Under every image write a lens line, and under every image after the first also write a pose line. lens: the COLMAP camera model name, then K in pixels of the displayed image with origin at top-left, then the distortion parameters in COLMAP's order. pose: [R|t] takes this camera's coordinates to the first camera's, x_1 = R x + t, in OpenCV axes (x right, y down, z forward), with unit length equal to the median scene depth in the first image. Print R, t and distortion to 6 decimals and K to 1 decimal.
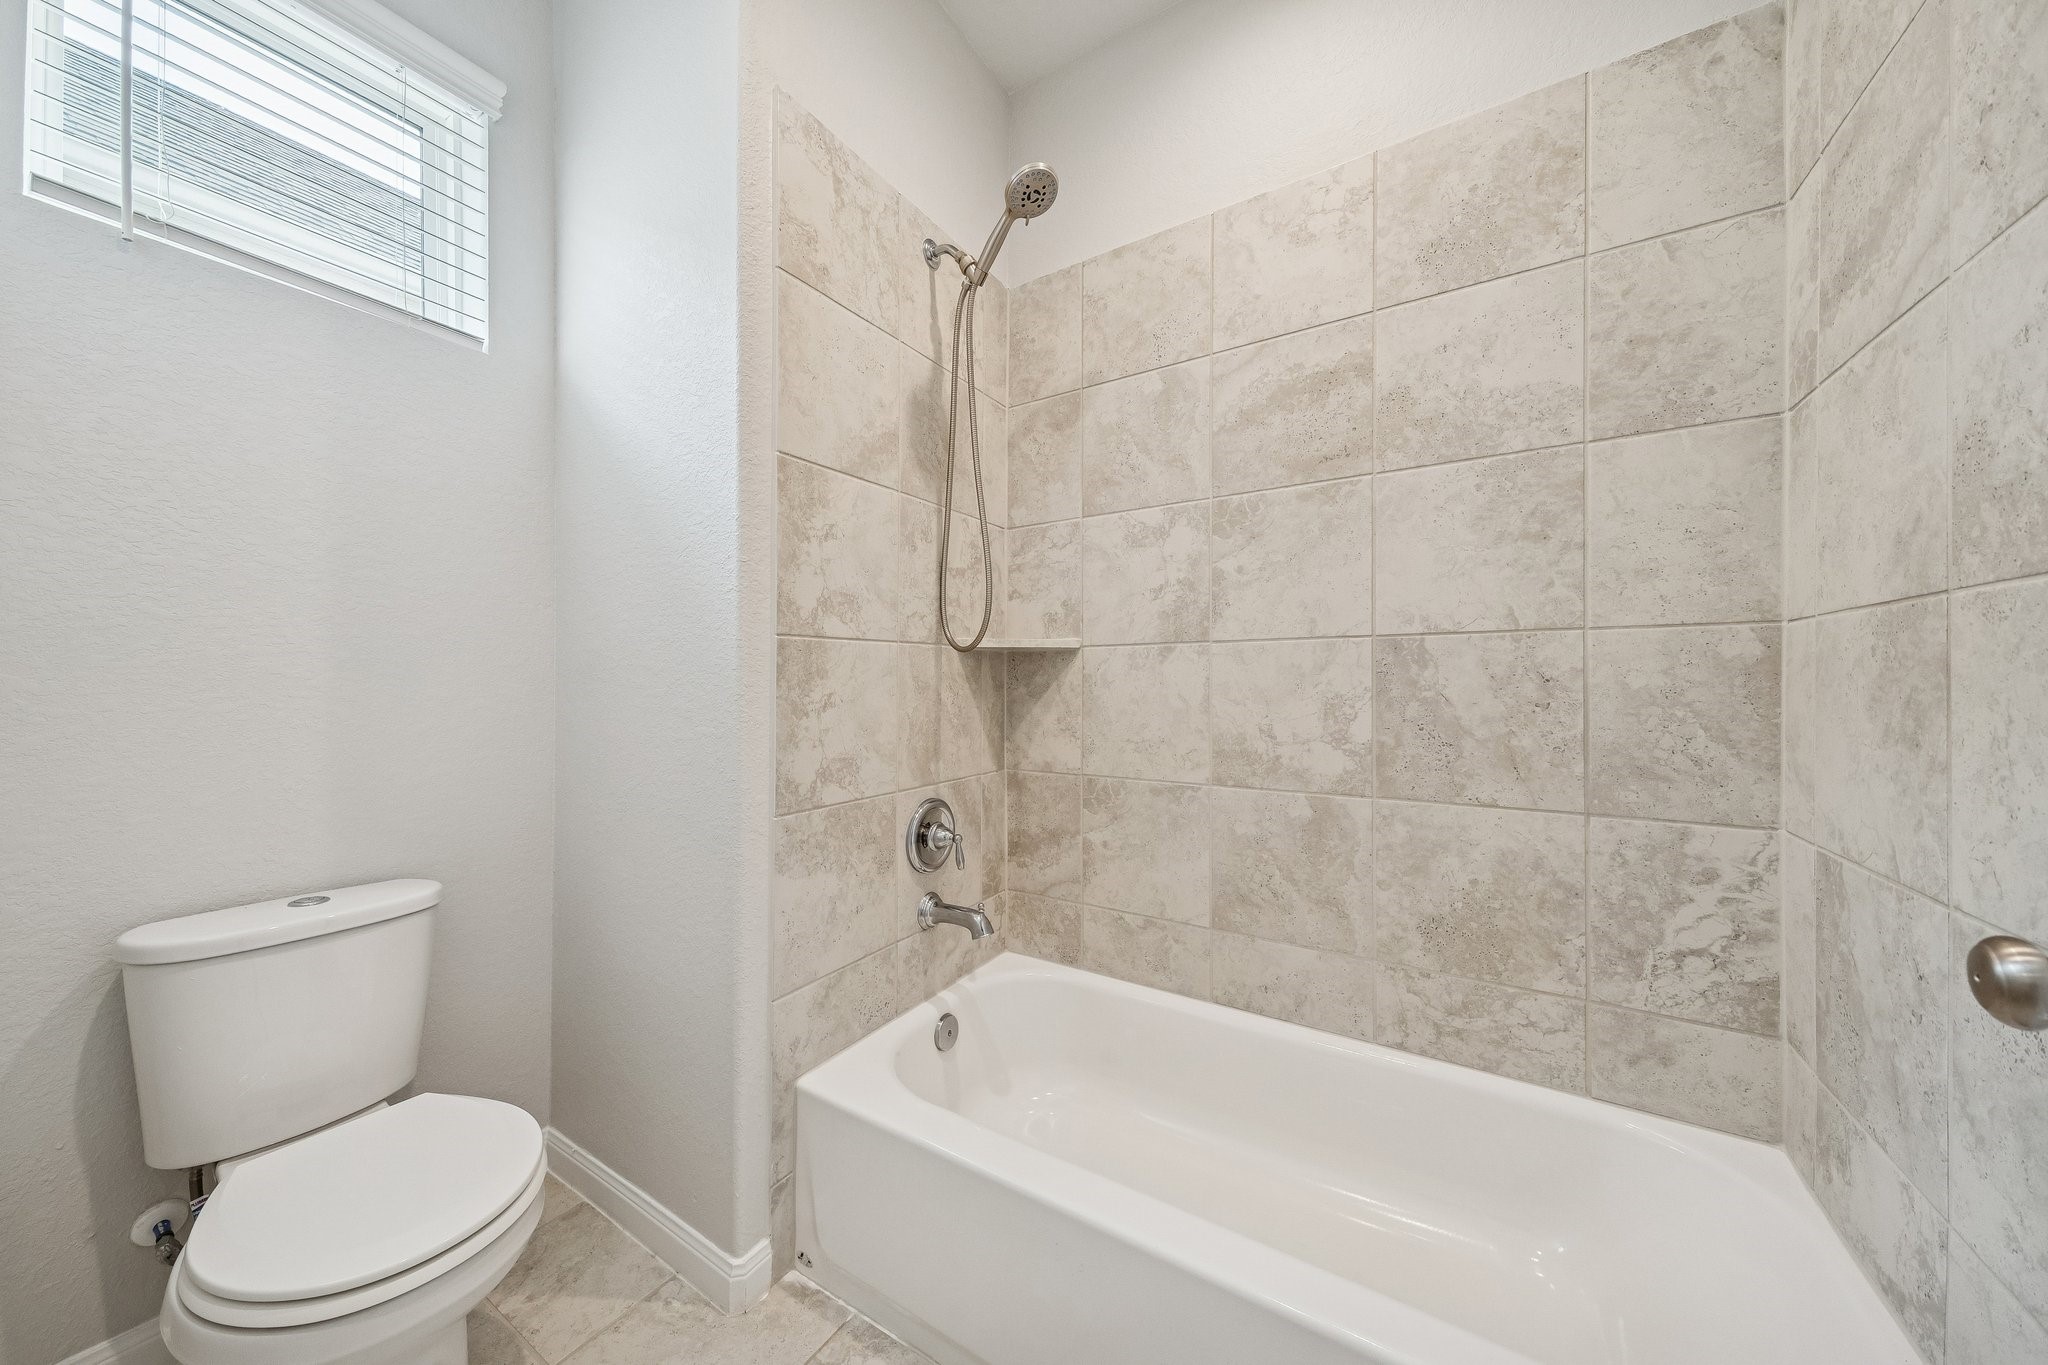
lens RADIAL K [[693.9, 0, 1022.7], [0, 693.9, 678.8], [0, 0, 1]] dist [-0.000008, -0.000436]
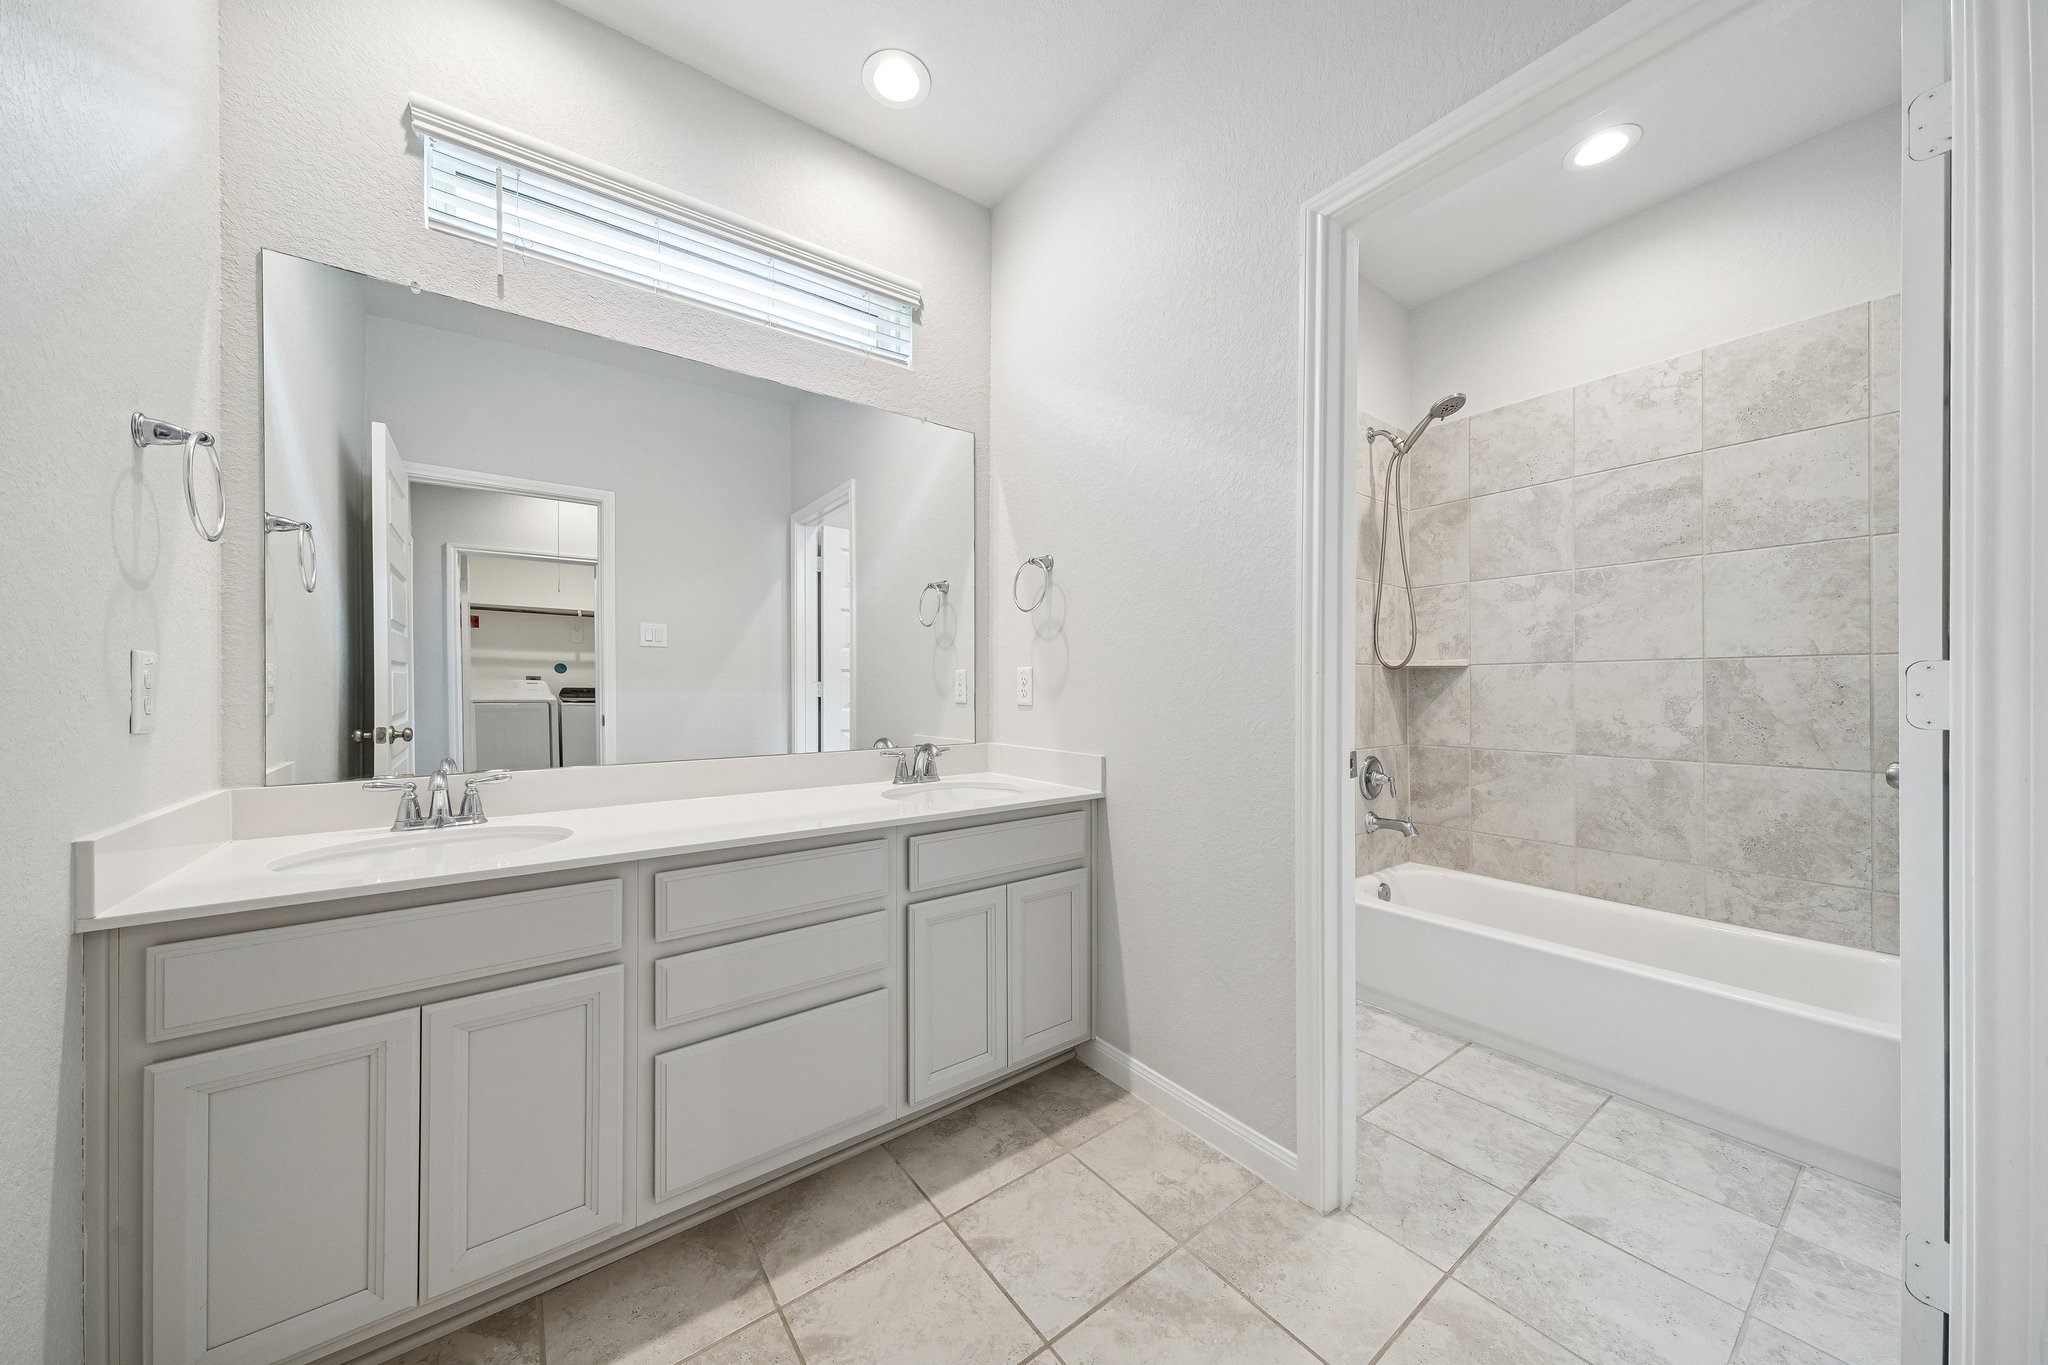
lens RADIAL K [[693.9, 0, 1017.3], [0, 693.9, 679.5], [0, 0, 1]] dist [-0.000008, -0.000436]
pose [[0.927873, -0.000701, -0.372895, -0.331254], [-0.003575, 0.999936, -0.010776, 0.007477], [0.372878, 0.011332, 0.927811, -0.978879]]
